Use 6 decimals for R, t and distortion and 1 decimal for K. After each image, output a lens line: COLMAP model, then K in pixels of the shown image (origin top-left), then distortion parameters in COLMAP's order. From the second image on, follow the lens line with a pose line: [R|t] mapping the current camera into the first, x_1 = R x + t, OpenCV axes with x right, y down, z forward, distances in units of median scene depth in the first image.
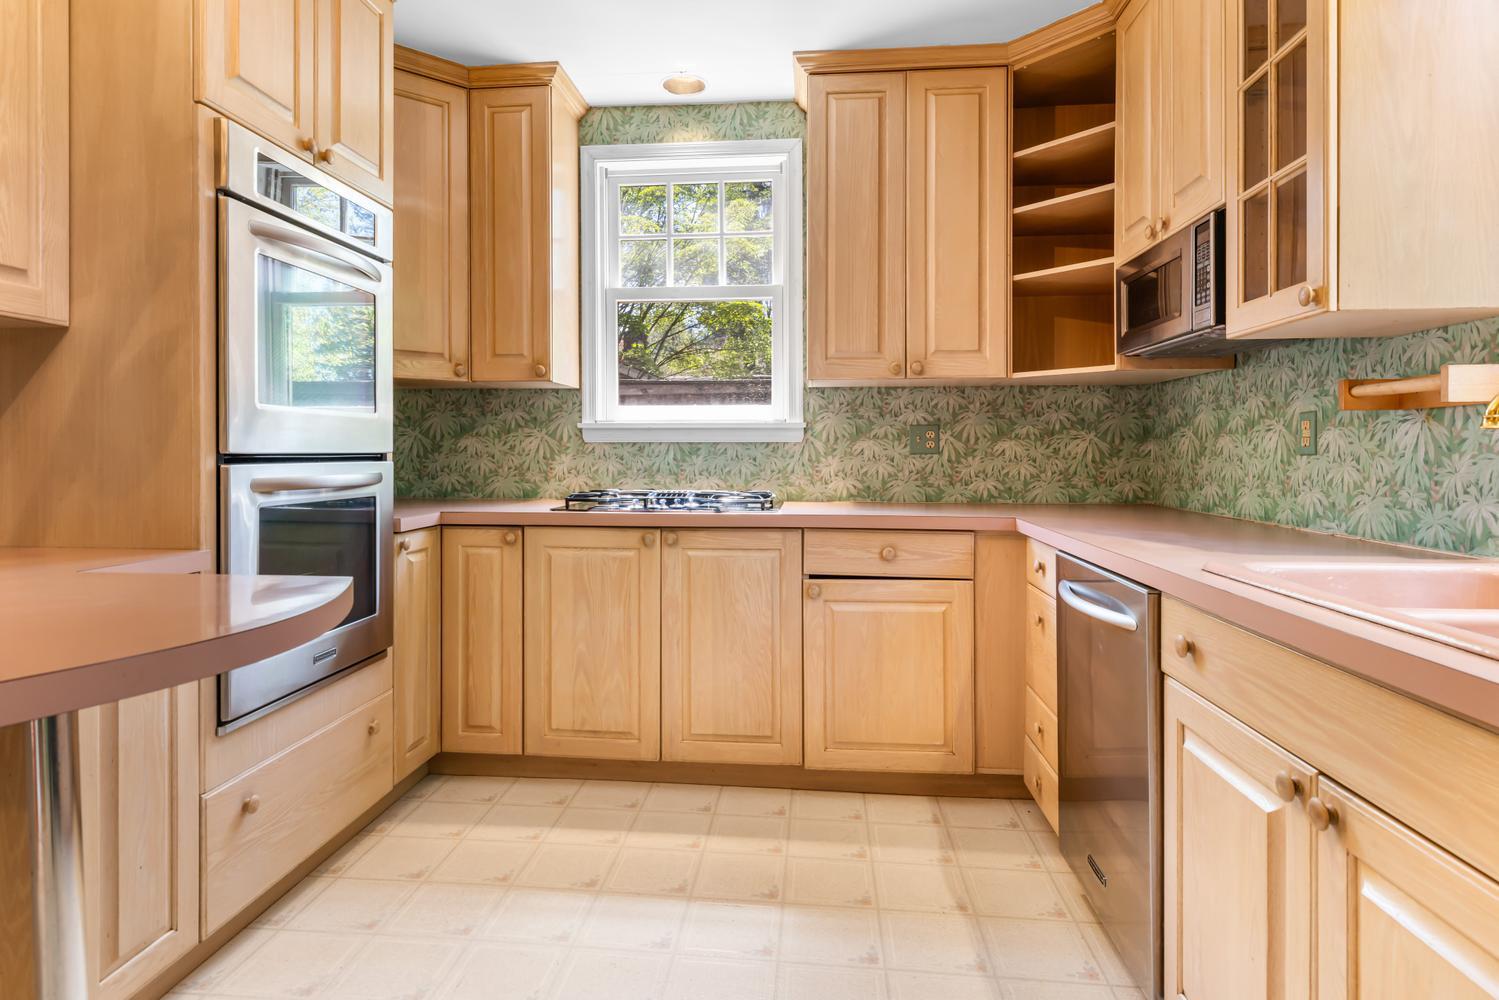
lens RADIAL K [[804.6, 0, 733.7], [0, 804.6, 455.9], [0, 0, 1]] dist [0.003767, 0.000070]
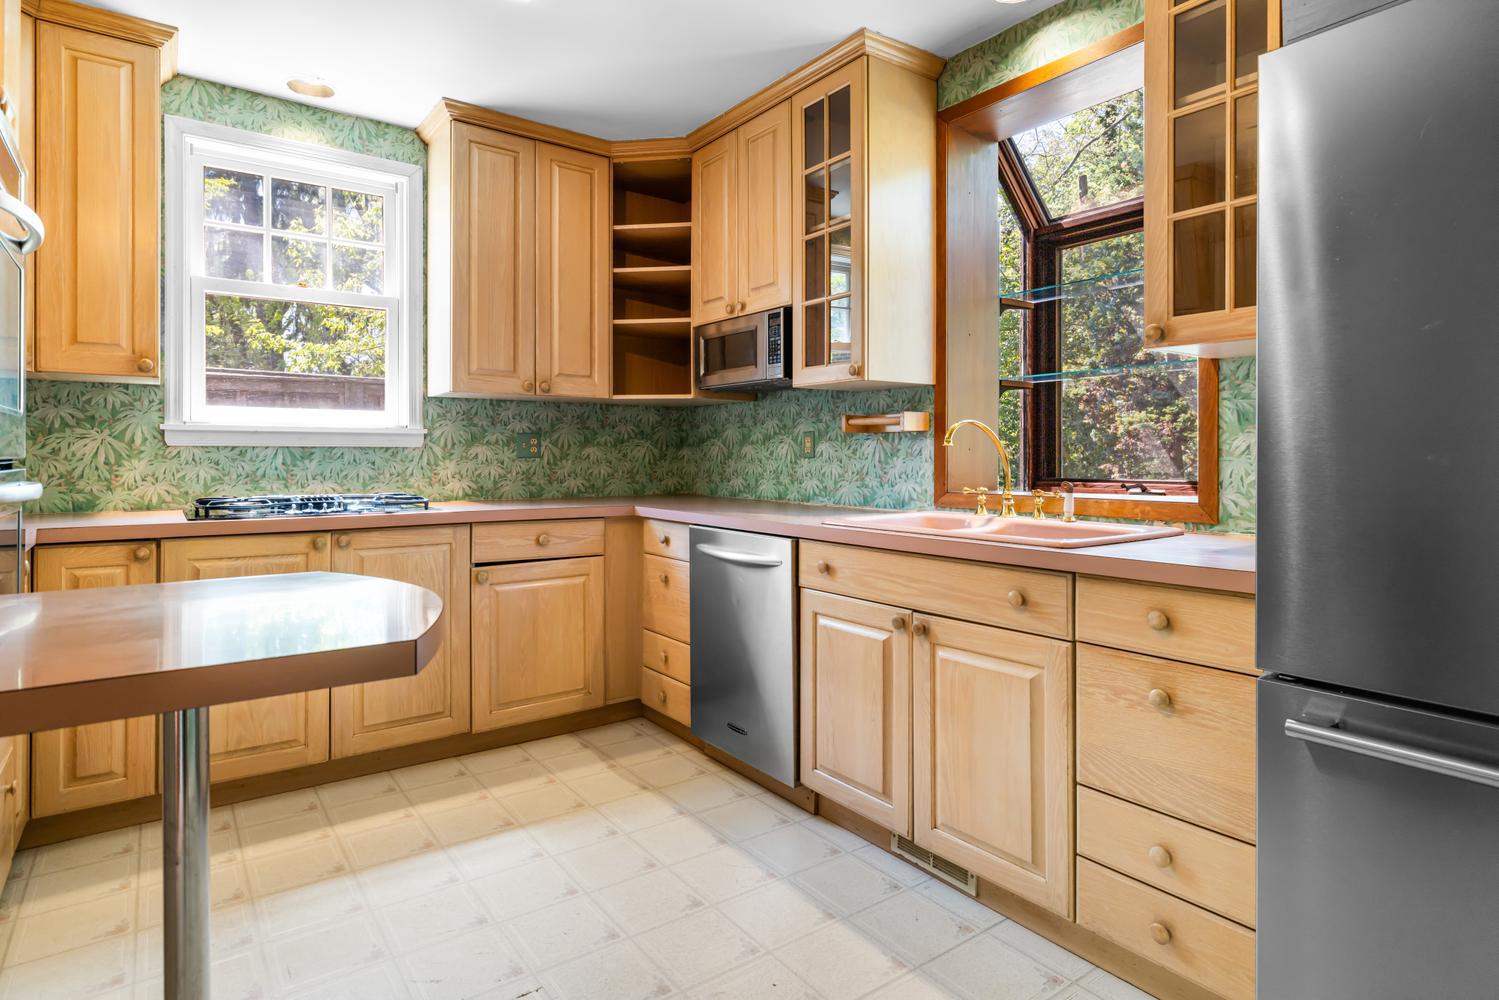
lens RADIAL K [[804.6, 0, 719.9], [0, 804.6, 452.7], [0, 0, 1]] dist [0.003767, 0.000070]
pose [[0.759356, 0.001229, 0.650674, -0.384448], [0.003598, 0.999975, -0.006088, -0.001990], [-0.650665, 0.006965, 0.759333, -0.097634]]
